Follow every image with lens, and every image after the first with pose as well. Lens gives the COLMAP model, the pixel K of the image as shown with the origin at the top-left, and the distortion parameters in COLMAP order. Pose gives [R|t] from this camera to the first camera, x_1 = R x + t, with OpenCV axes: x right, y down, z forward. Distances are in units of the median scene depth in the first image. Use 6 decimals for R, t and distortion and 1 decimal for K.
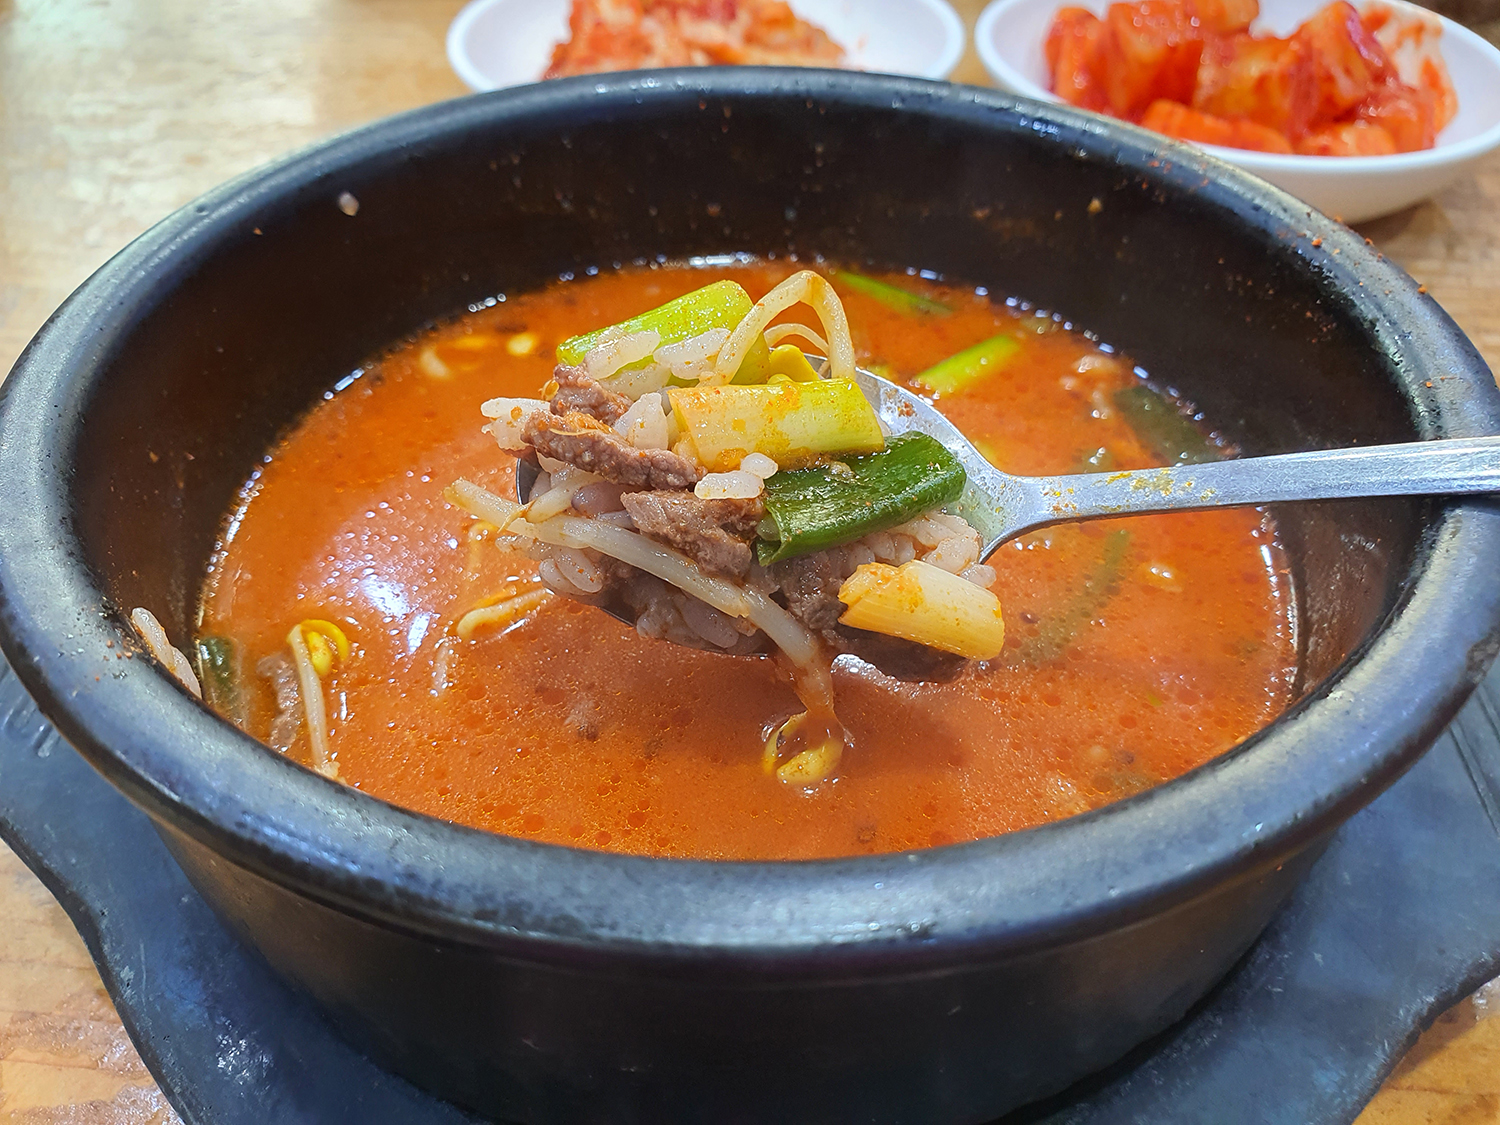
lens RADIAL K [[1140.4, 0, 716.0], [0, 1140.4, 557.8], [0, 0, 1]] dist [-0.017470, 0.008427]
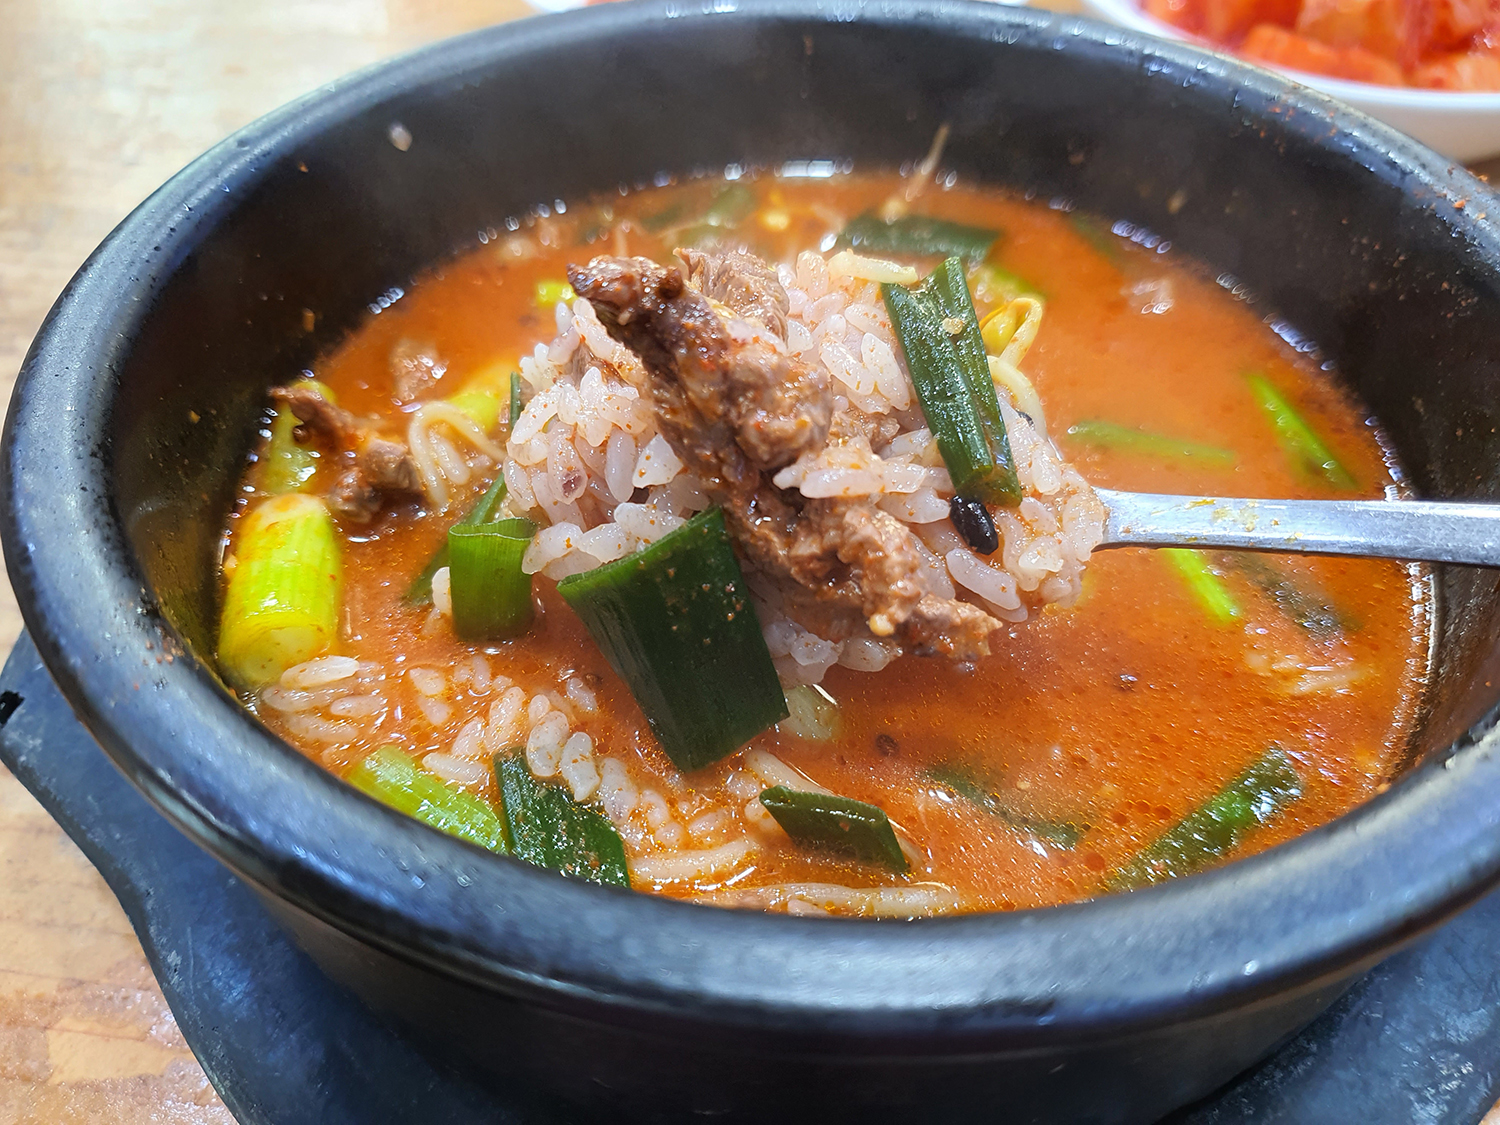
lens RADIAL K [[1140.4, 0, 735.0], [0, 1140.4, 555.9], [0, 0, 1]] dist [-0.017470, 0.008427]
pose [[0.999578, 0.023560, -0.017020, -0.028519], [-0.022256, 0.997073, 0.073147, -0.050210], [0.018694, -0.072737, 0.997176, 0.060615]]
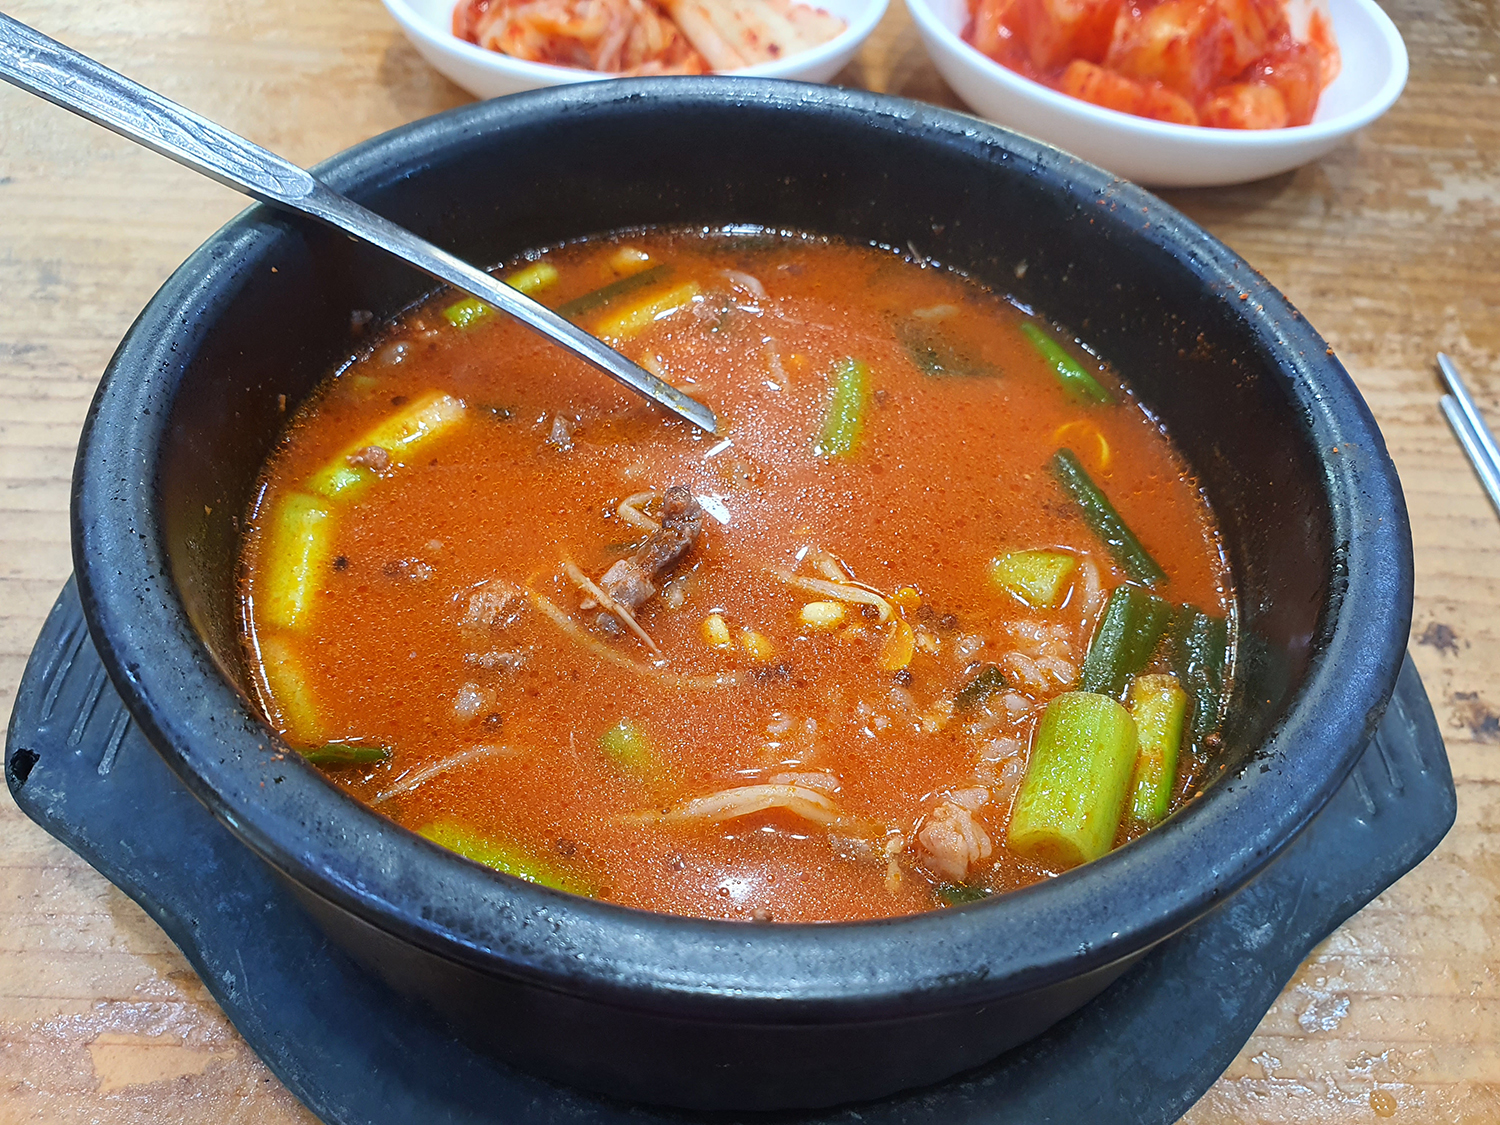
lens RADIAL K [[1140.4, 0, 712.7], [0, 1140.4, 543.6], [0, 0, 1]] dist [-0.017470, 0.008427]
pose [[0.993584, -0.023136, 0.110705, -0.135224], [0.008871, 0.991779, 0.127658, -0.178879], [-0.112749, -0.125857, 0.985621, -0.102839]]
